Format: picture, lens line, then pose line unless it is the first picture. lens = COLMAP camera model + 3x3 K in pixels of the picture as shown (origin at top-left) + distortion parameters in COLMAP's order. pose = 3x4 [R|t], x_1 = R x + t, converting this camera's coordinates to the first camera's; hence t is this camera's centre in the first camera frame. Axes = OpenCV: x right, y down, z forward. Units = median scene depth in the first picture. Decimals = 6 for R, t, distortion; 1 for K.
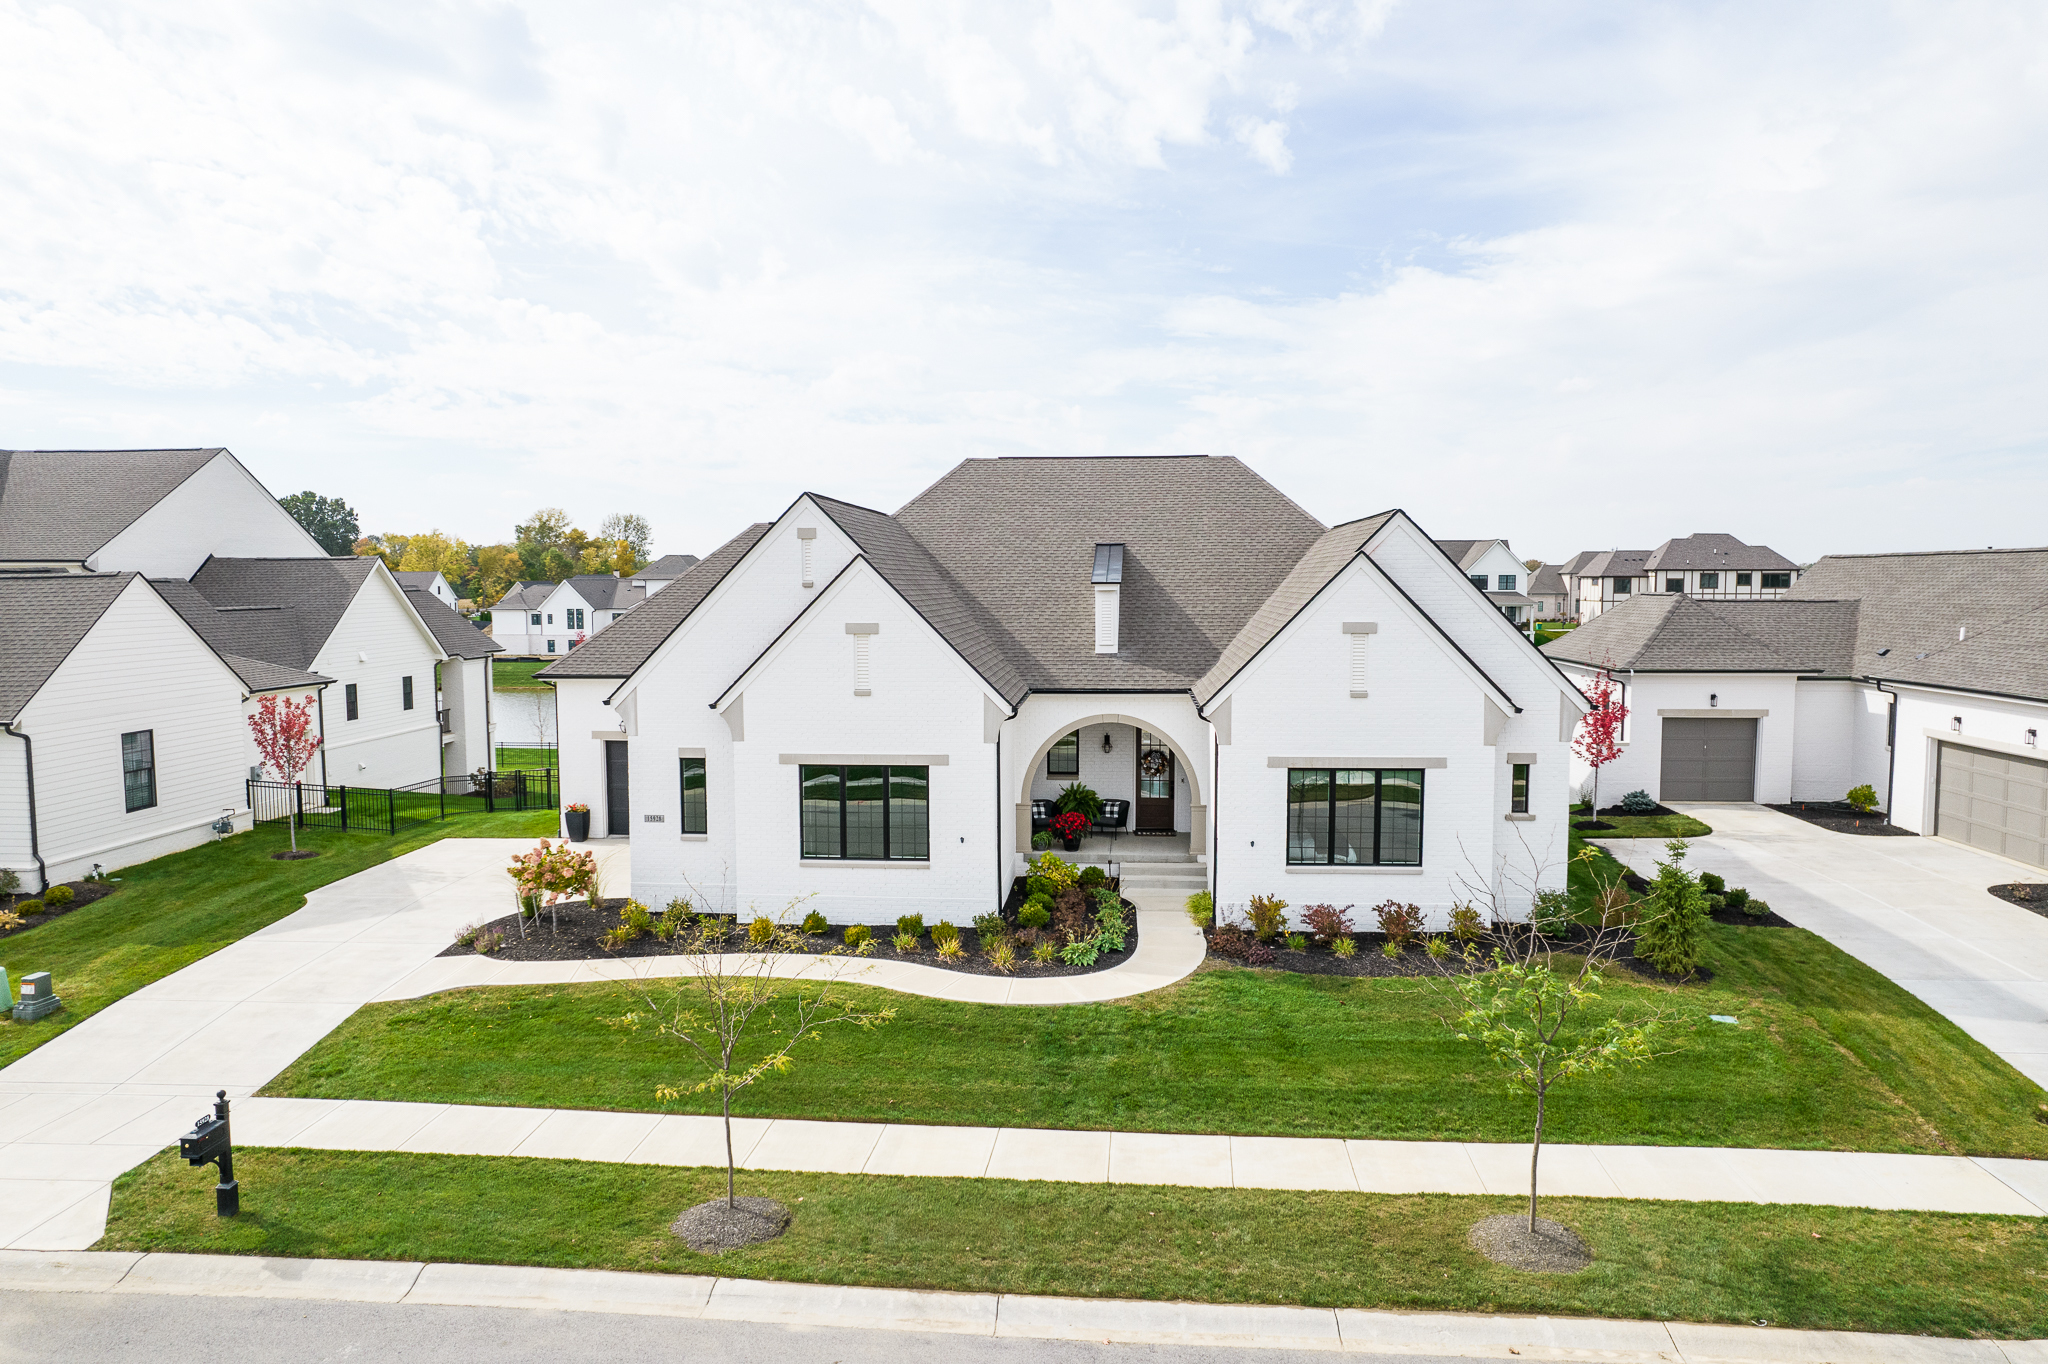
lens RADIAL K [[1308.3, 0, 1025.1], [0, 1308.3, 682.7], [0, 0, 1]] dist [-0.075722, 0.066292]
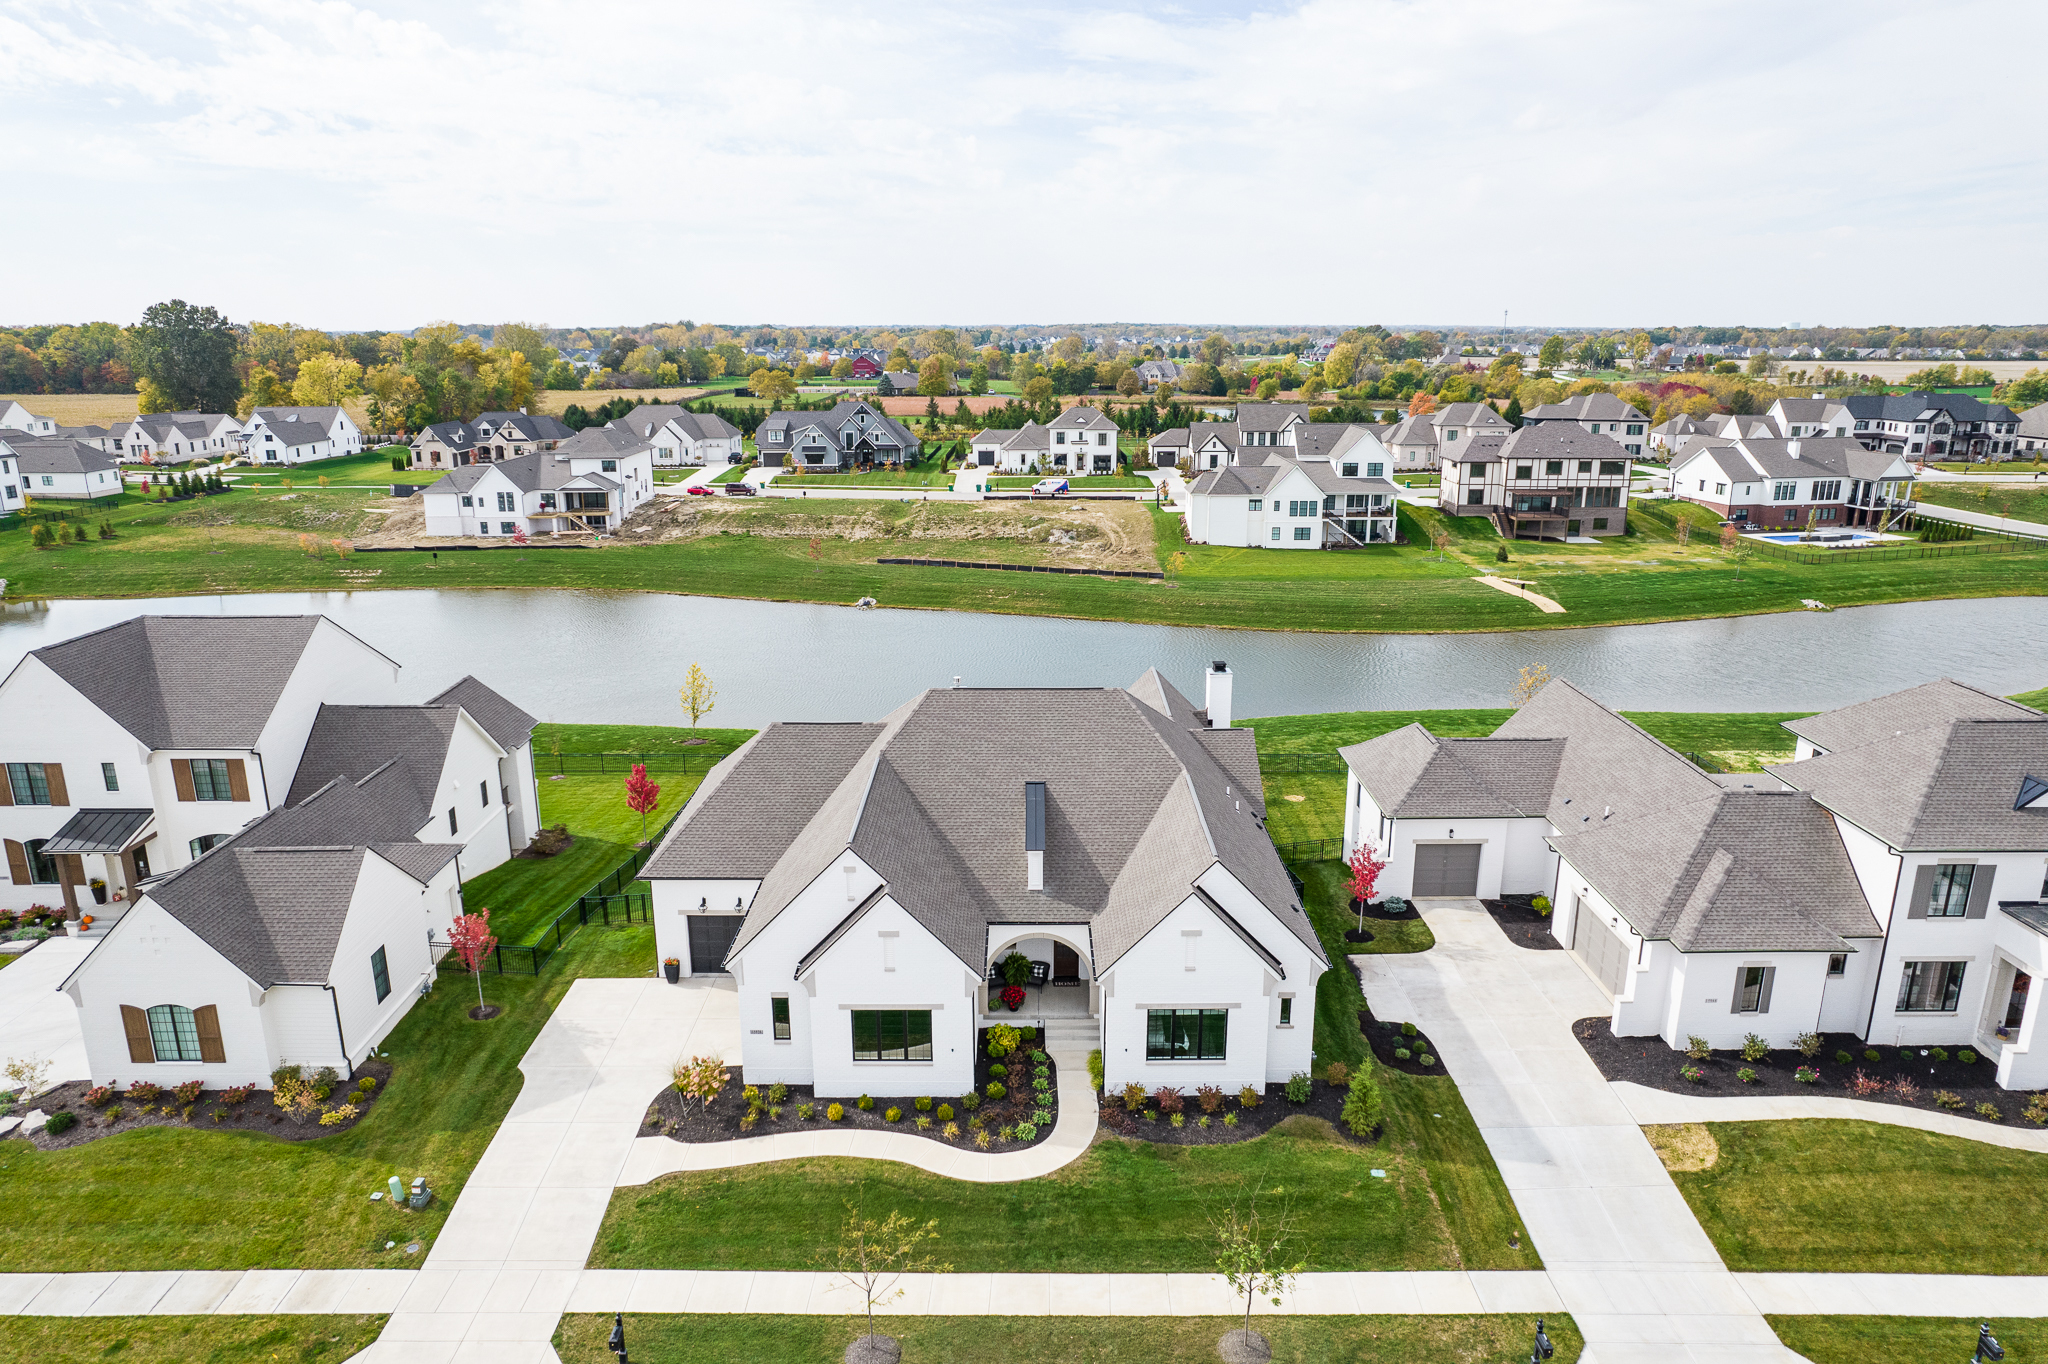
lens RADIAL K [[1308.3, 0, 1025.7], [0, 1308.3, 681.1], [0, 0, 1]] dist [-0.075722, 0.066292]
pose [[0.996847, -0.019099, 0.077016, -0.075399], [0.004362, 0.982324, 0.187138, -0.661348], [-0.079229, -0.186212, 0.979310, -0.546004]]
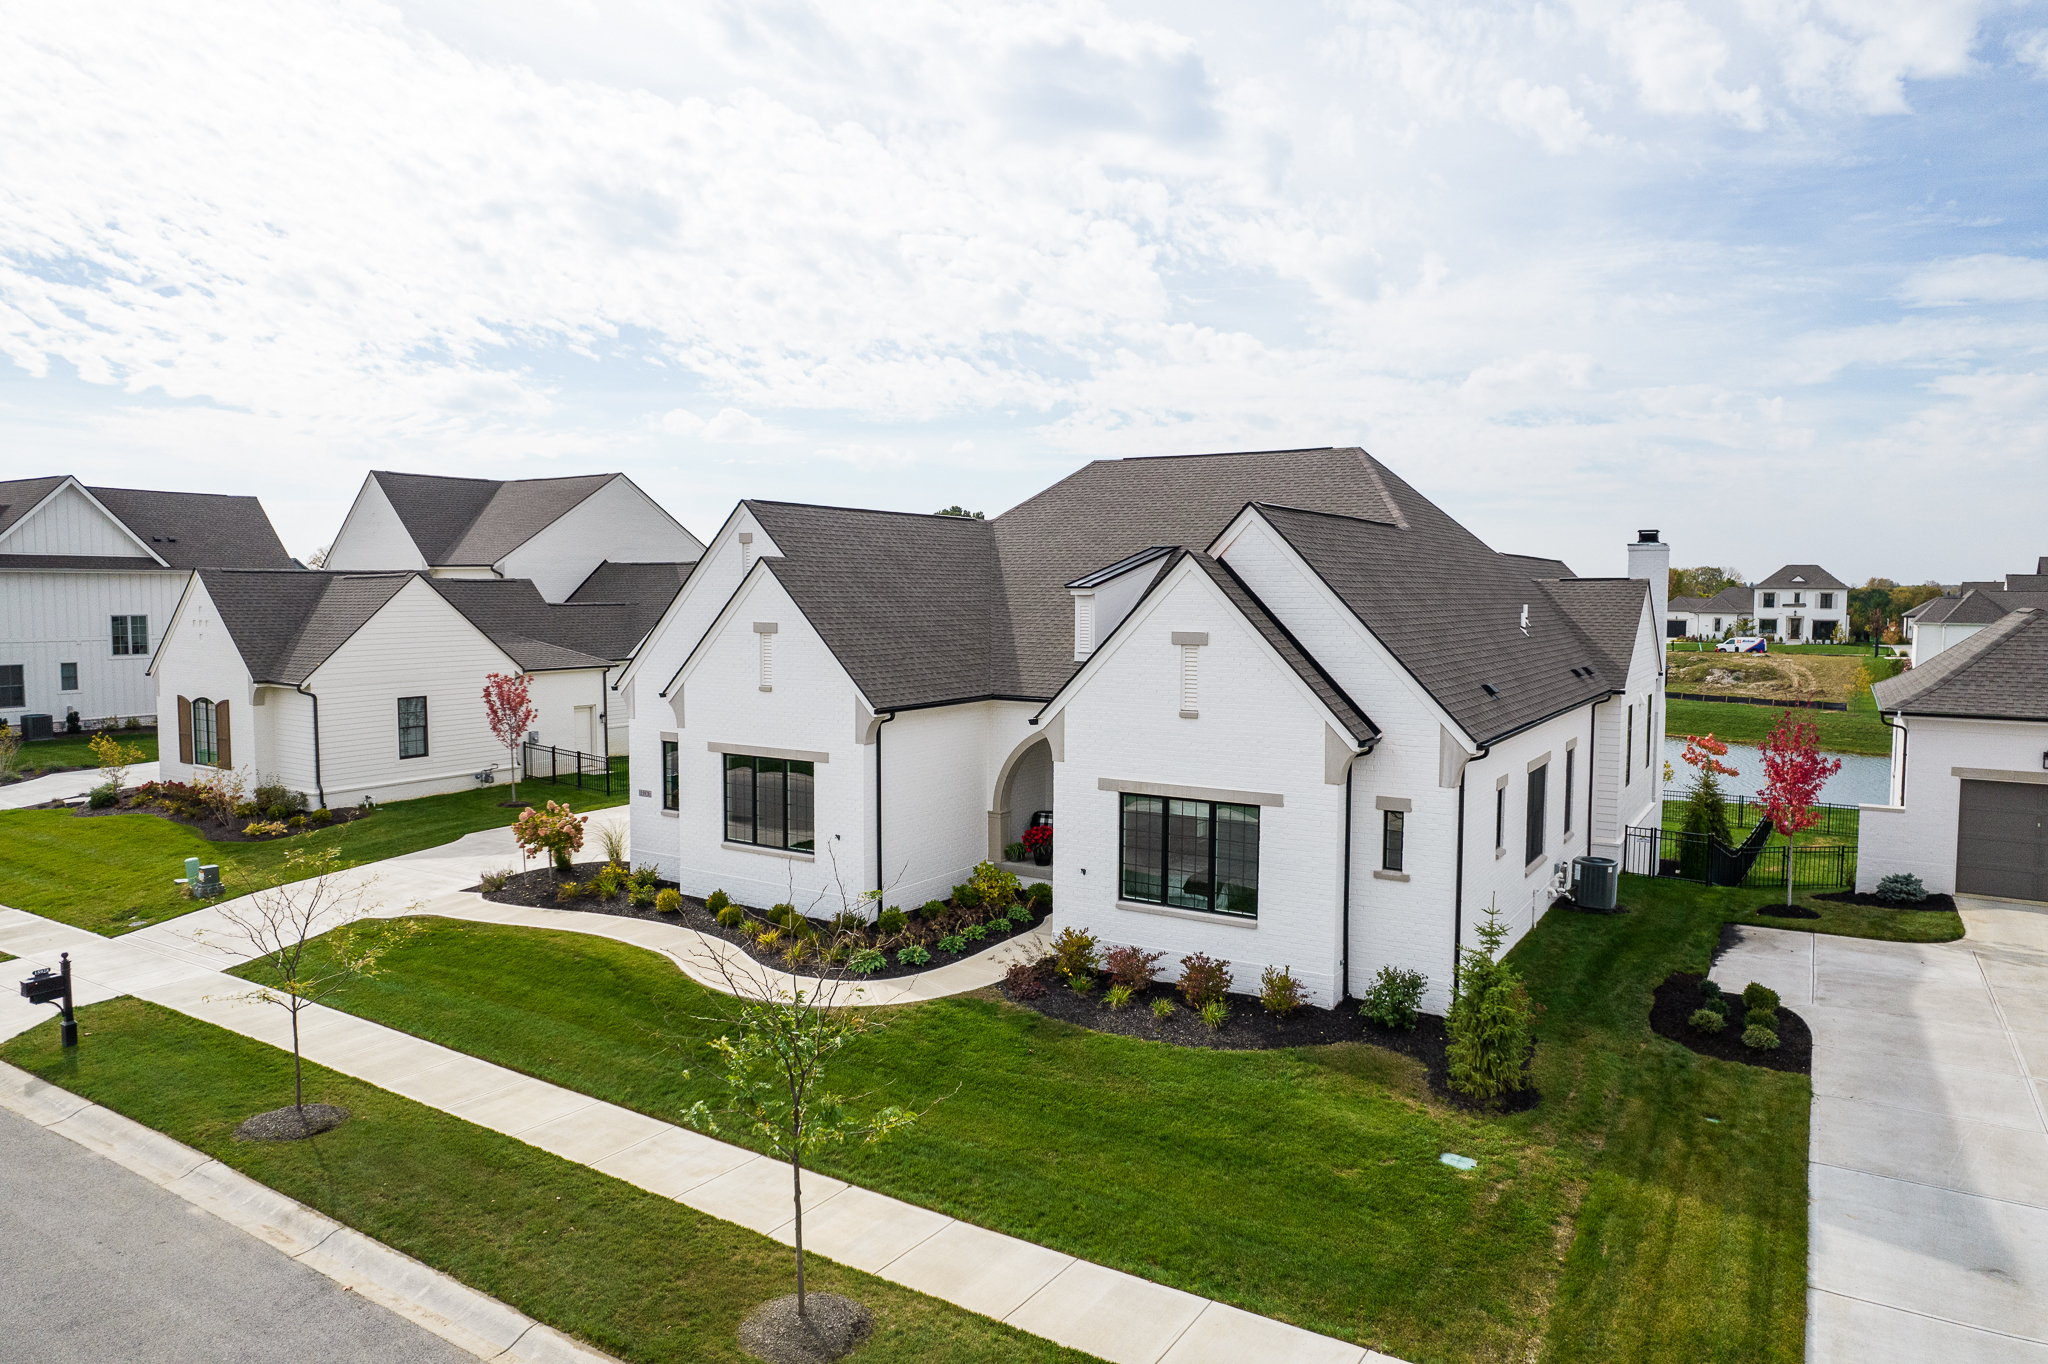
lens RADIAL K [[1308.3, 0, 1031.2], [0, 1308.3, 653.1], [0, 0, 1]] dist [-0.075722, 0.066292]
pose [[0.885309, 0.030486, -0.464004, 0.564708], [-0.044339, 0.998836, -0.018972, -0.010860], [0.462885, 0.037369, 0.885630, 0.164185]]
